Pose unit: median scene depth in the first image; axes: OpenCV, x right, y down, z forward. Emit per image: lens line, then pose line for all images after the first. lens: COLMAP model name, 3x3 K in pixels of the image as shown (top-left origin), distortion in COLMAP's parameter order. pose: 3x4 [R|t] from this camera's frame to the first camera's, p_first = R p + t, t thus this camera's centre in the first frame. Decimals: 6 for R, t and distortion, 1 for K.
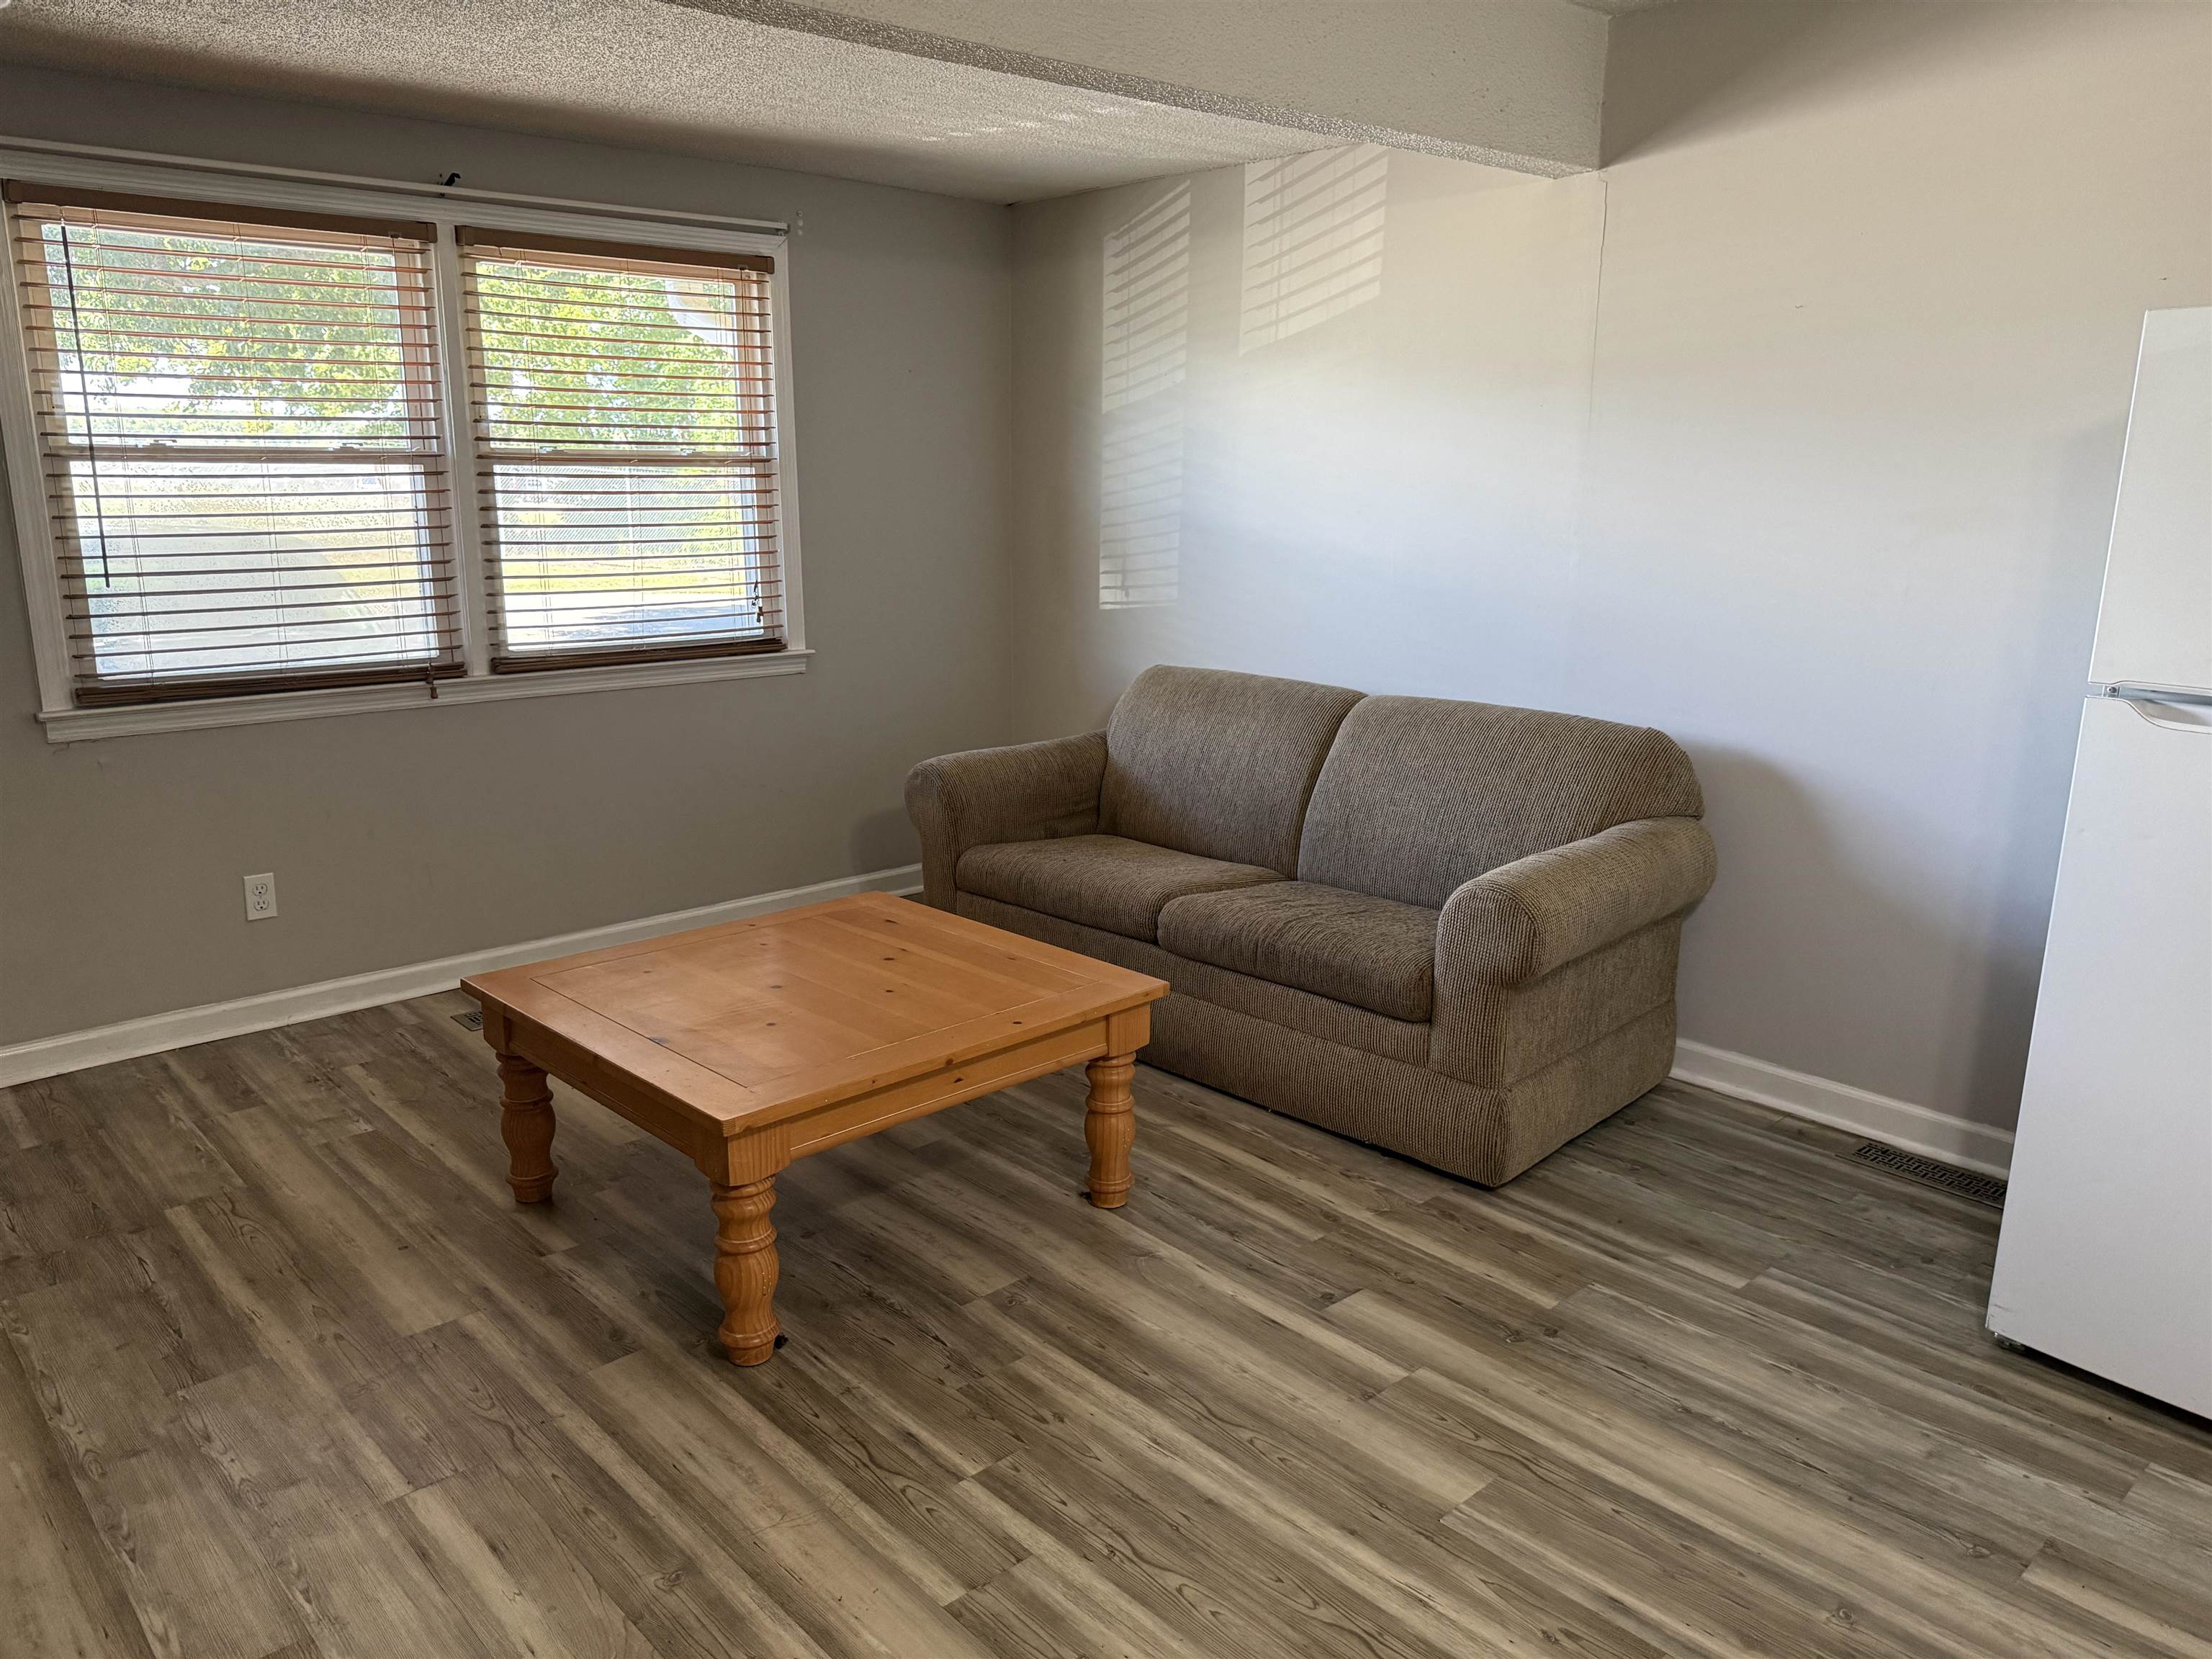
lens RADIAL K [[1560.0, 0, 1104.0], [0, 1560.0, 847.9], [0, 0, 1]] dist [0.031021, -0.039439]
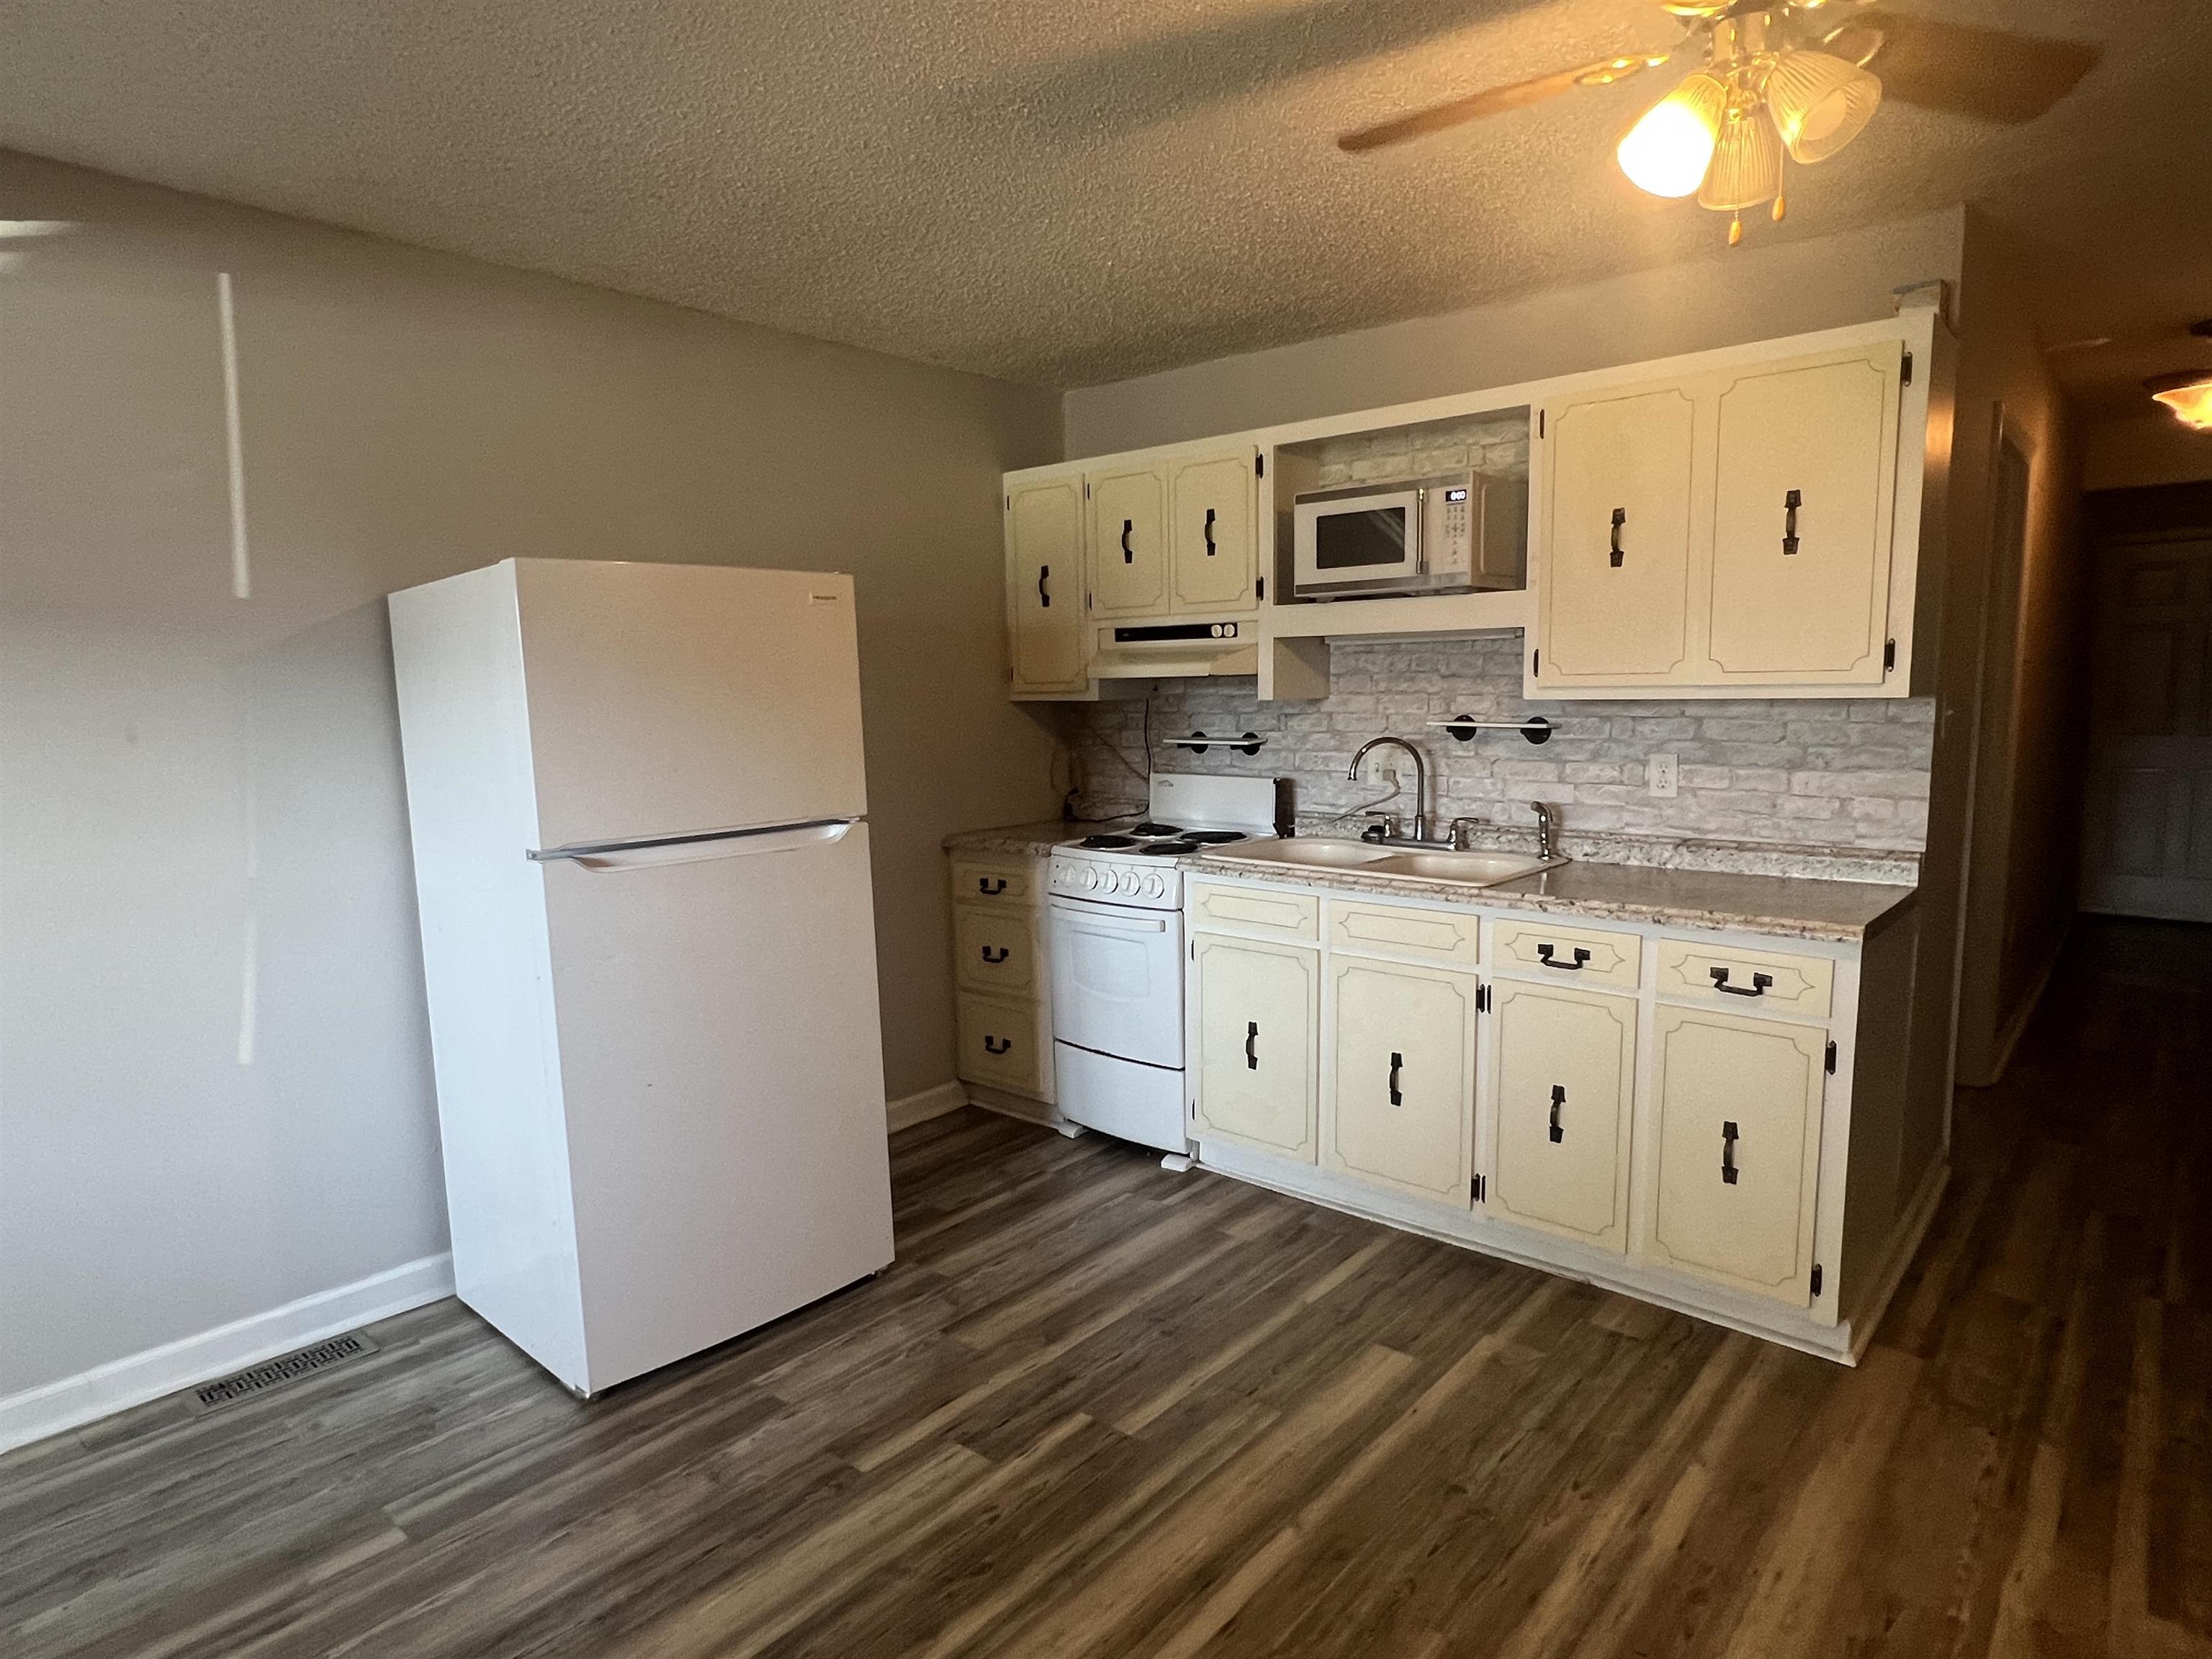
lens RADIAL K [[1247.6, 0, 1089.1], [0, 1247.6, 829.2], [0, 0, 1]] dist [-0.009887, 0.003593]
pose [[-0.104063, -0.122690, 0.986974, -0.371685], [0.253011, 0.956449, 0.145572, -0.151705], [-0.961850, 0.264864, -0.068489, 0.632671]]
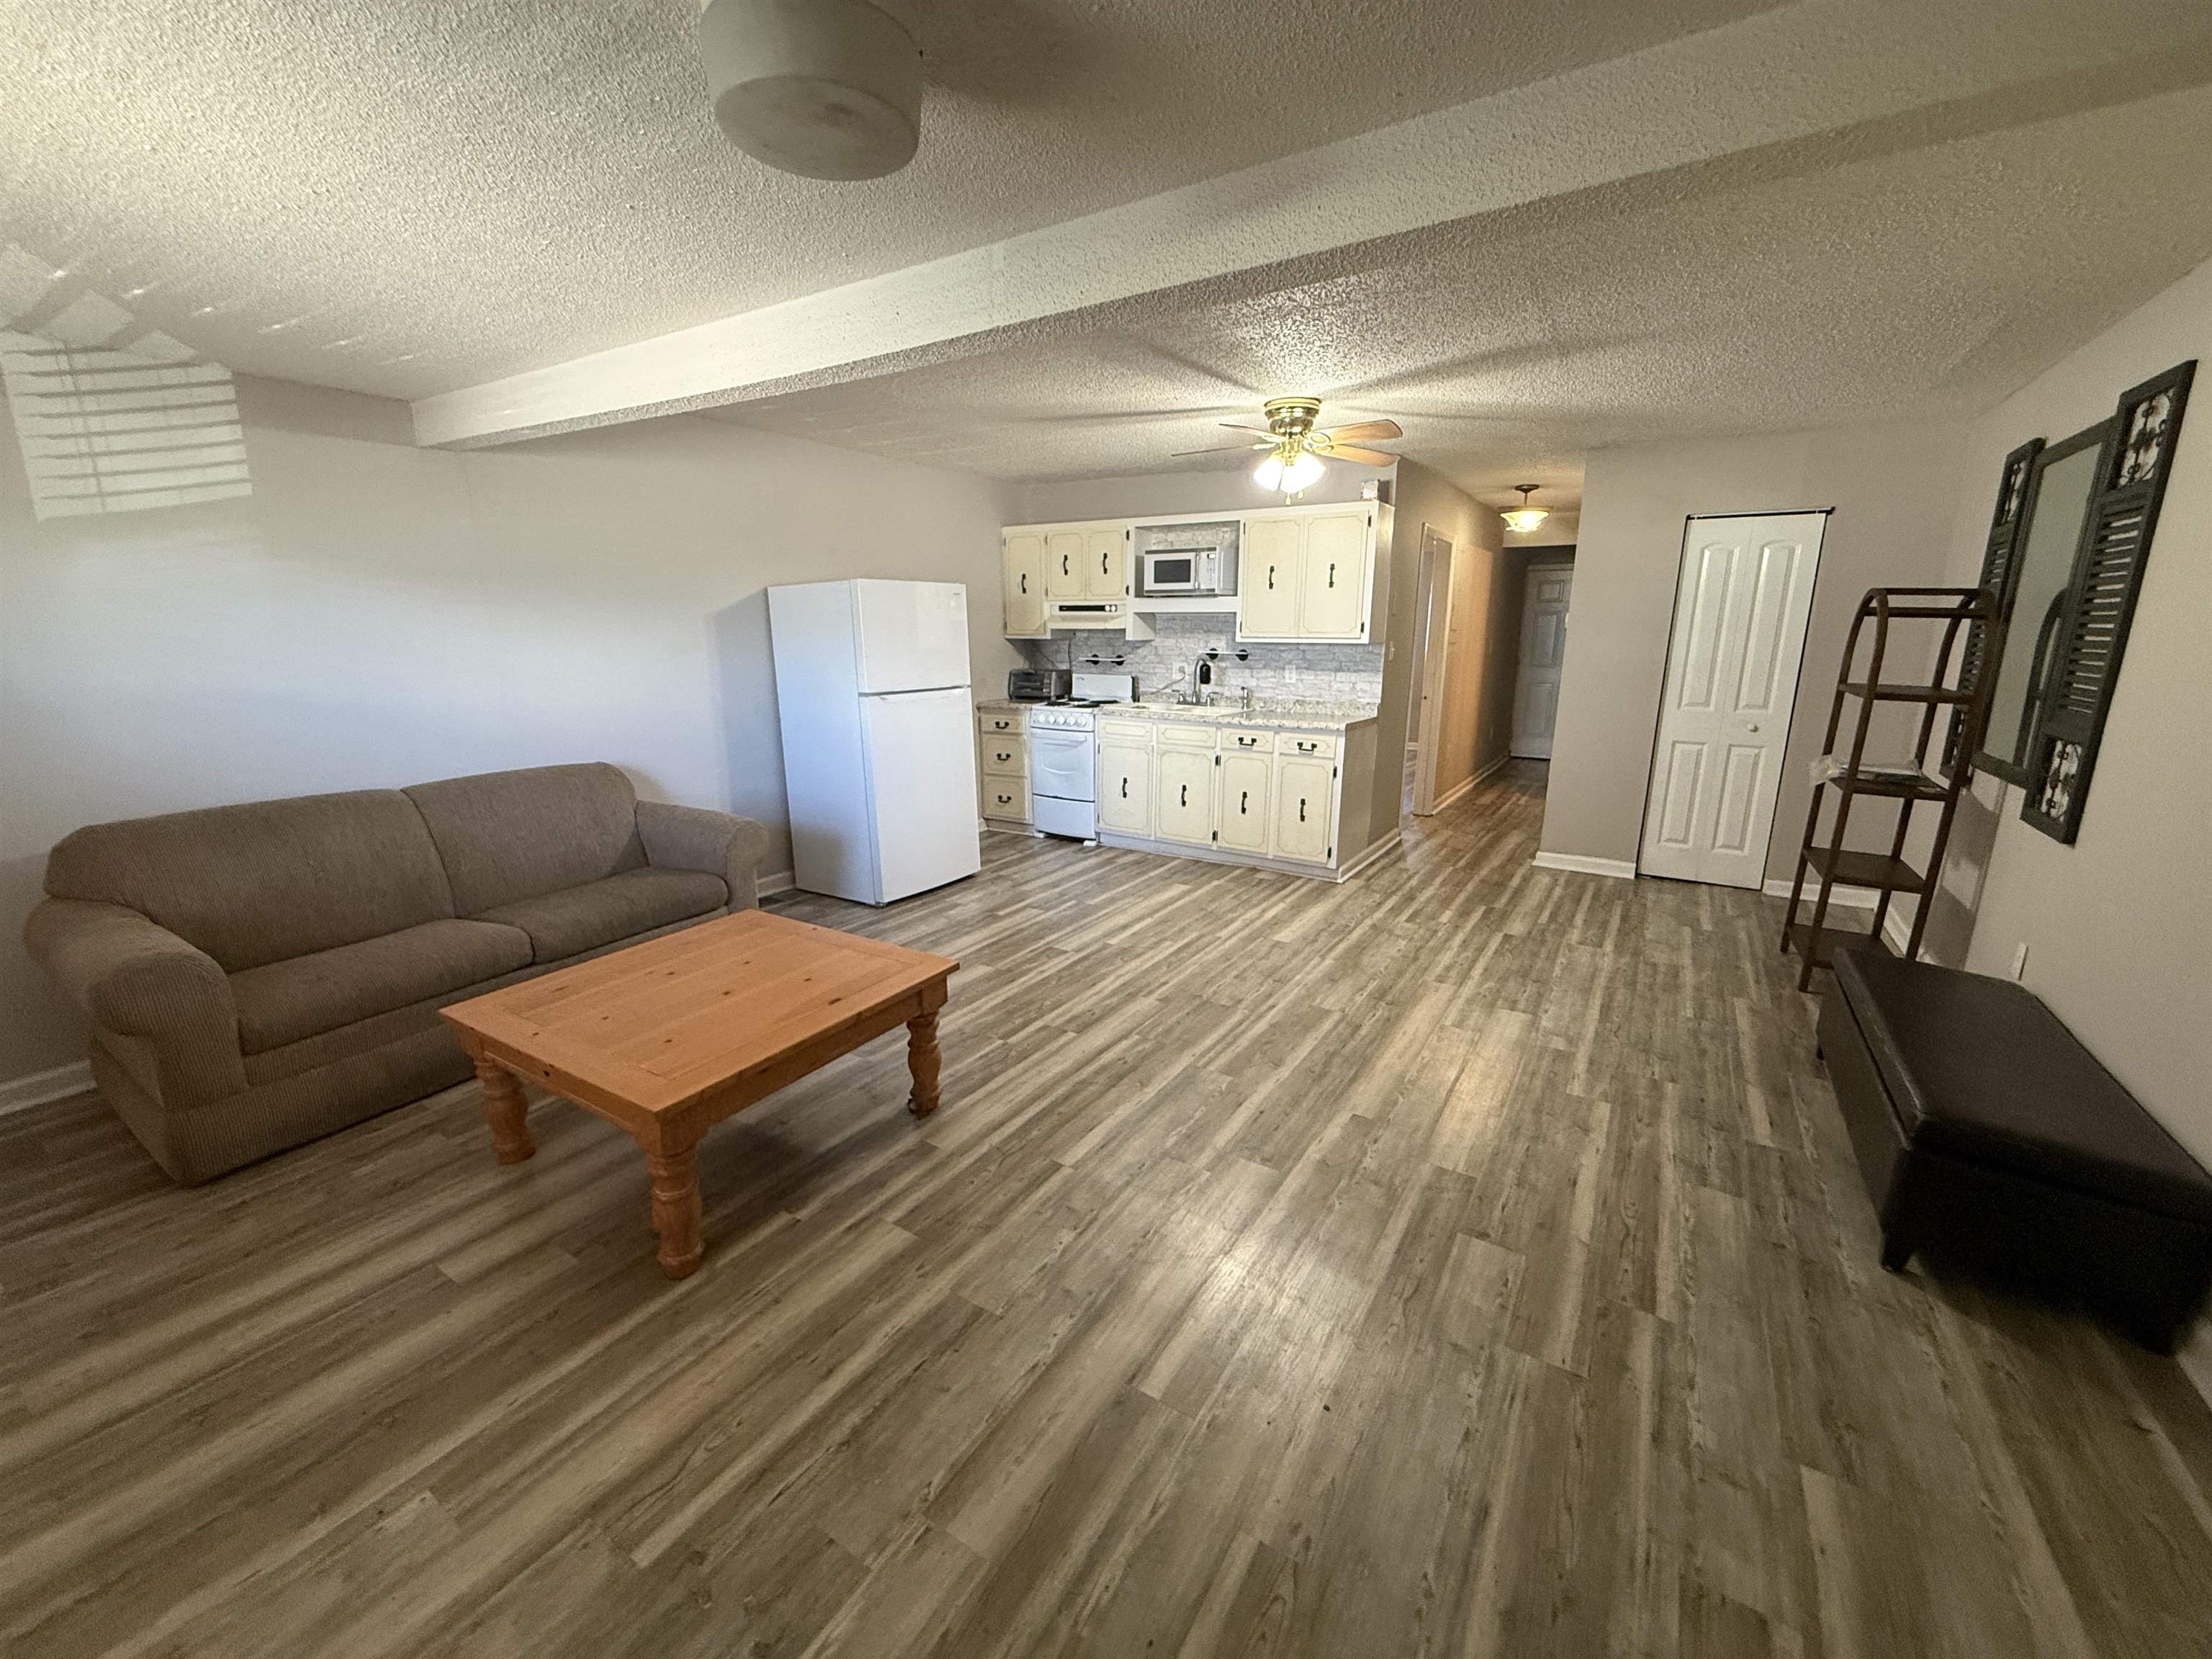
lens RADIAL K [[889.6, 0, 1102.6], [0, 889.6, 830.4], [0, 0, 1]] dist [0.003248, 0.000273]
pose [[-0.257722, -0.224310, 0.939821, -1.273732], [0.225336, 0.931905, 0.284213, -0.251032], [-0.939576, 0.285024, -0.189627, 0.960590]]
